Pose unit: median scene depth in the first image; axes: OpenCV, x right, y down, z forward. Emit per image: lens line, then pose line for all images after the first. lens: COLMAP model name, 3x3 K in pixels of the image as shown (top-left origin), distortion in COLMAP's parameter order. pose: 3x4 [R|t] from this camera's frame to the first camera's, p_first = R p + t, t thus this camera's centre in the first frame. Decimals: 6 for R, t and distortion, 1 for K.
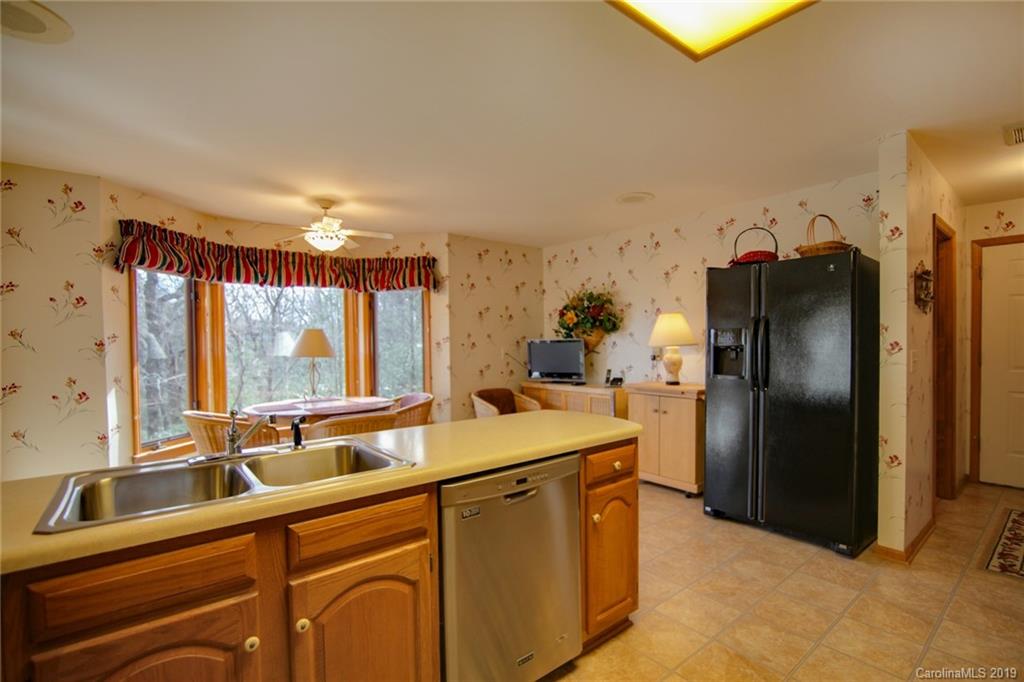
lens RADIAL K [[471.3, 0, 508.6], [0, 471.3, 353.8], [0, 0, 1]] dist [-0.017857, 0.000246]
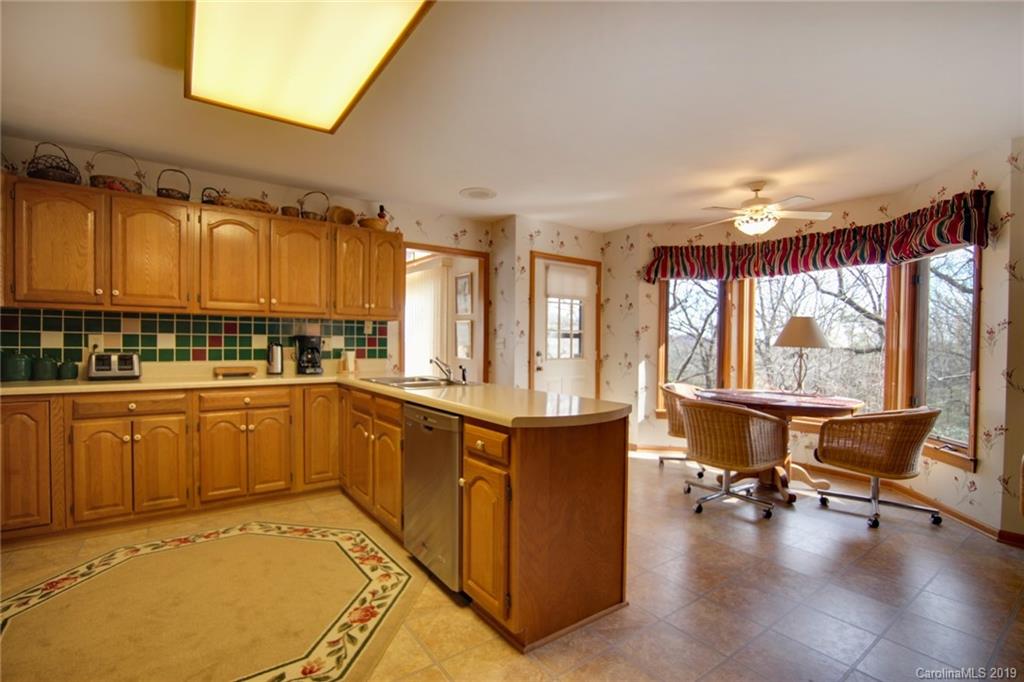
lens RADIAL K [[471.3, 0, 513.6], [0, 471.3, 348.1], [0, 0, 1]] dist [-0.017857, 0.000246]
pose [[-0.047852, 0.025040, -0.998541, 0.606638], [-0.032372, 0.999122, 0.026606, 0.003680], [0.998330, 0.033598, -0.047000, 0.559261]]
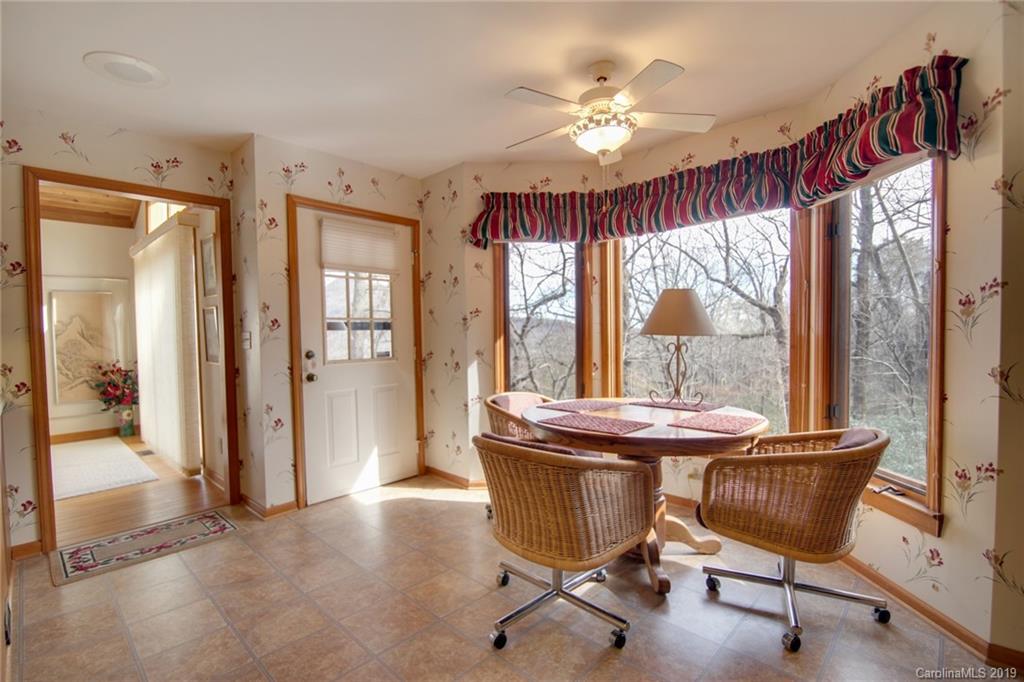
lens RADIAL K [[471.3, 0, 514.4], [0, 471.3, 347.7], [0, 0, 1]] dist [-0.017857, 0.000246]
pose [[0.135479, 0.039337, -0.989999, 0.190450], [-0.009788, 0.999216, 0.038364, 0.003154], [0.990732, 0.004493, 0.135758, 0.816589]]
